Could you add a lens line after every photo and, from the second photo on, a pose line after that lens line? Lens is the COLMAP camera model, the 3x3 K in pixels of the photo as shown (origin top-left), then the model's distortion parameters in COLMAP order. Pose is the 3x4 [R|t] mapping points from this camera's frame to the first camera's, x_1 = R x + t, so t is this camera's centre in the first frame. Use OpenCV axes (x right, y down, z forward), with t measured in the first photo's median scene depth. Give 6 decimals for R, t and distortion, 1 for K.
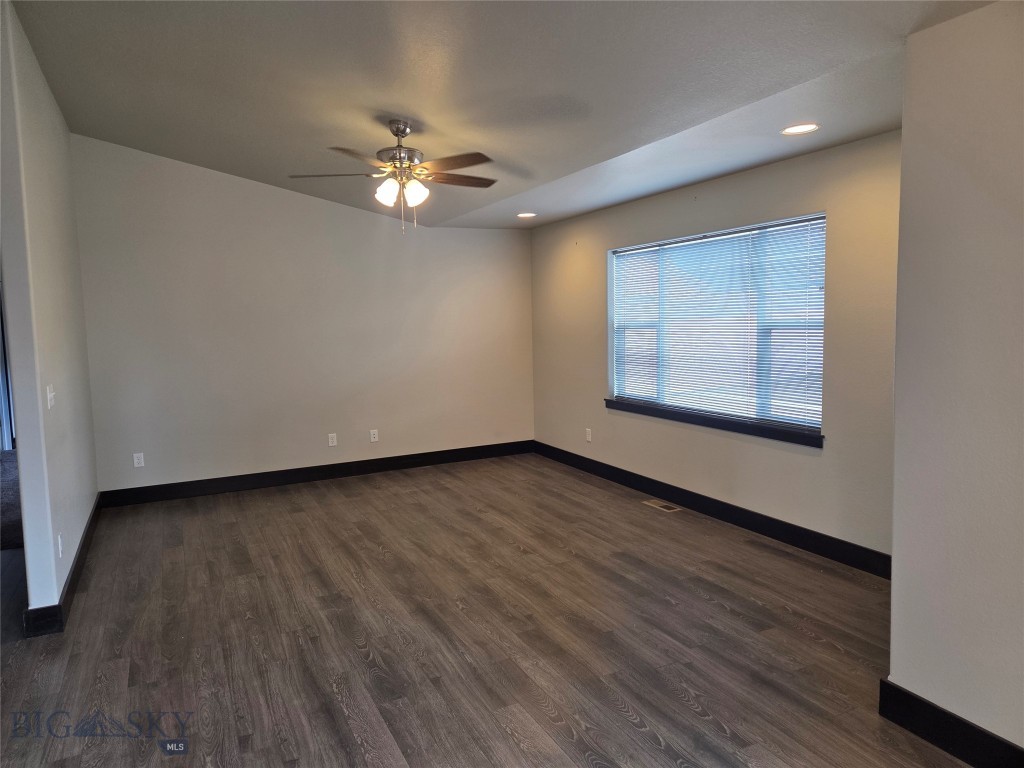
lens RADIAL K [[681.5, 0, 513.1], [0, 681.5, 382.0], [0, 0, 1]] dist [0.044348, -0.037627]
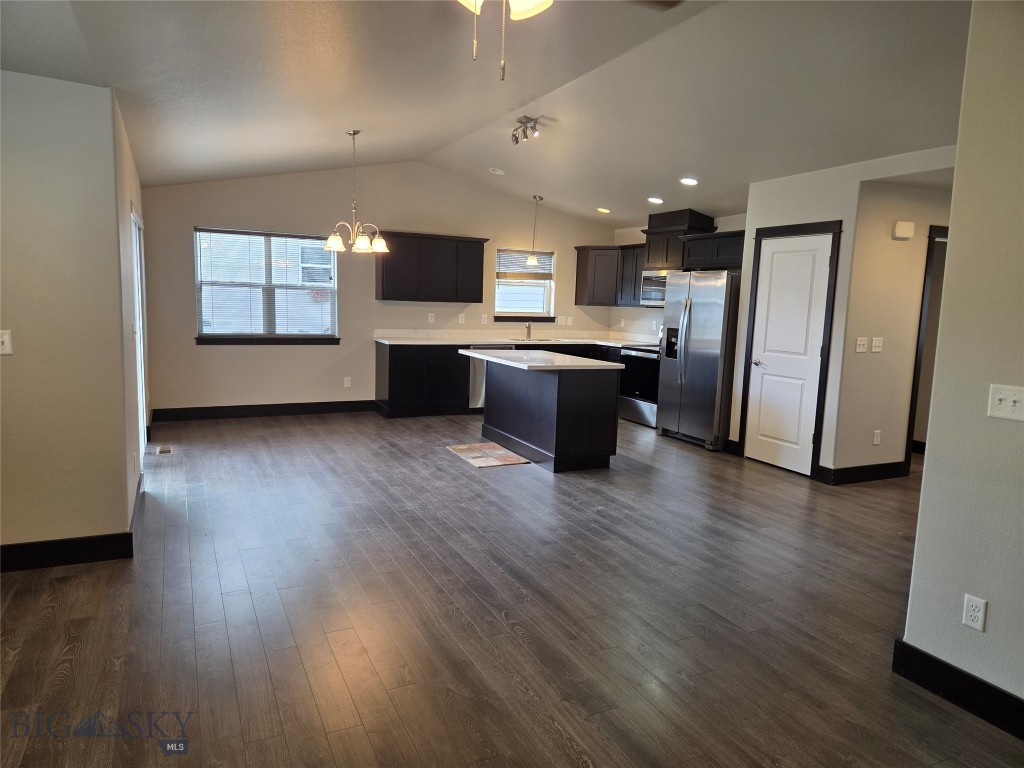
lens RADIAL K [[681.5, 0, 512.7], [0, 681.5, 385.6], [0, 0, 1]] dist [0.044348, -0.037627]
pose [[-0.999869, -0.013107, 0.009498, -0.217850], [-0.010589, 0.973456, 0.228629, -0.162244], [-0.012243, 0.228499, -0.973467, 1.842335]]
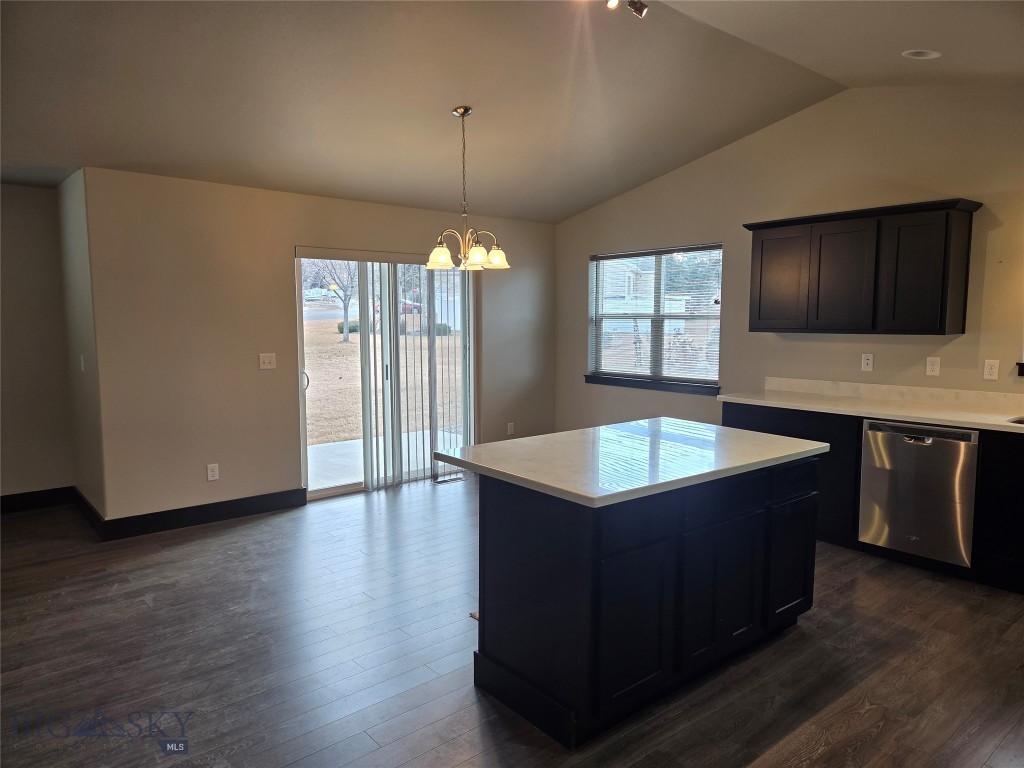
lens RADIAL K [[681.5, 0, 512.6], [0, 681.5, 384.7], [0, 0, 1]] dist [0.044348, -0.037627]
pose [[-0.237085, -0.075595, 0.968543, -0.531532], [0.104647, 0.989180, 0.102822, -0.103300], [-0.965836, 0.125733, -0.226609, 1.298033]]
